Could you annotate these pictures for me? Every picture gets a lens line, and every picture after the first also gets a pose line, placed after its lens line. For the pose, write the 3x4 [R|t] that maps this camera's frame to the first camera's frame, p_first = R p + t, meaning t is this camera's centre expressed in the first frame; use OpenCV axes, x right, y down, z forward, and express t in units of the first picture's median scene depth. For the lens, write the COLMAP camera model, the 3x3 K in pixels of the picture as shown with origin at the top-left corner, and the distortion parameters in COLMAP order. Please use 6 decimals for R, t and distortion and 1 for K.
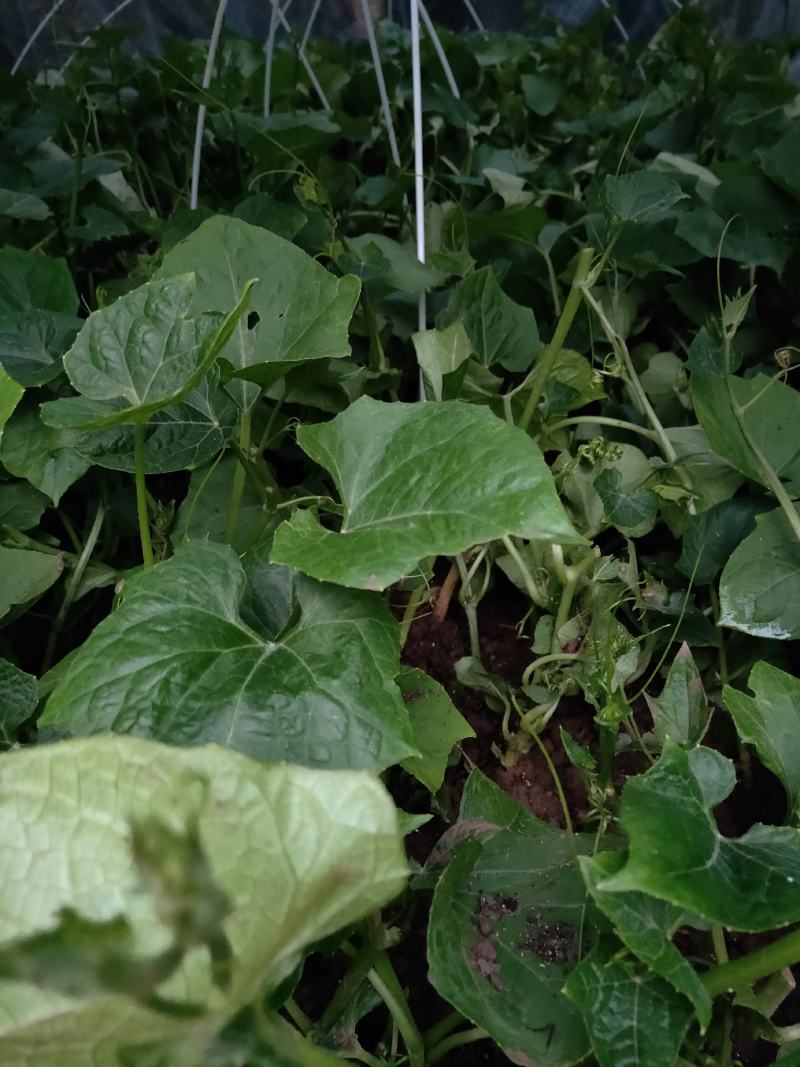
lens RADIAL K [[808.6, 0, 400.0], [0, 808.6, 533.5], [0, 0, 1]] dist [0.046232, -0.031786]
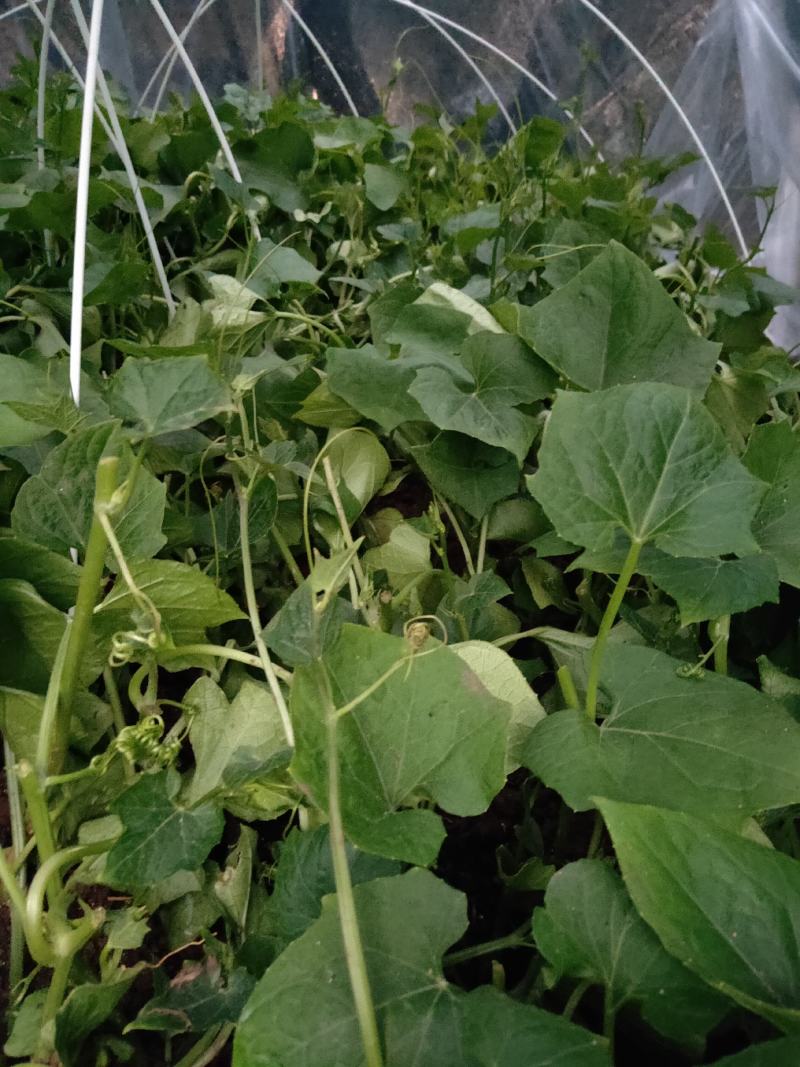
lens RADIAL K [[808.6, 0, 400.0], [0, 808.6, 533.5], [0, 0, 1]] dist [0.046232, -0.031786]
pose [[0.991349, 0.091796, 0.093812, 0.231390], [-0.085746, 0.994088, -0.066614, -0.151955], [-0.099372, 0.057994, 0.993359, 0.189698]]
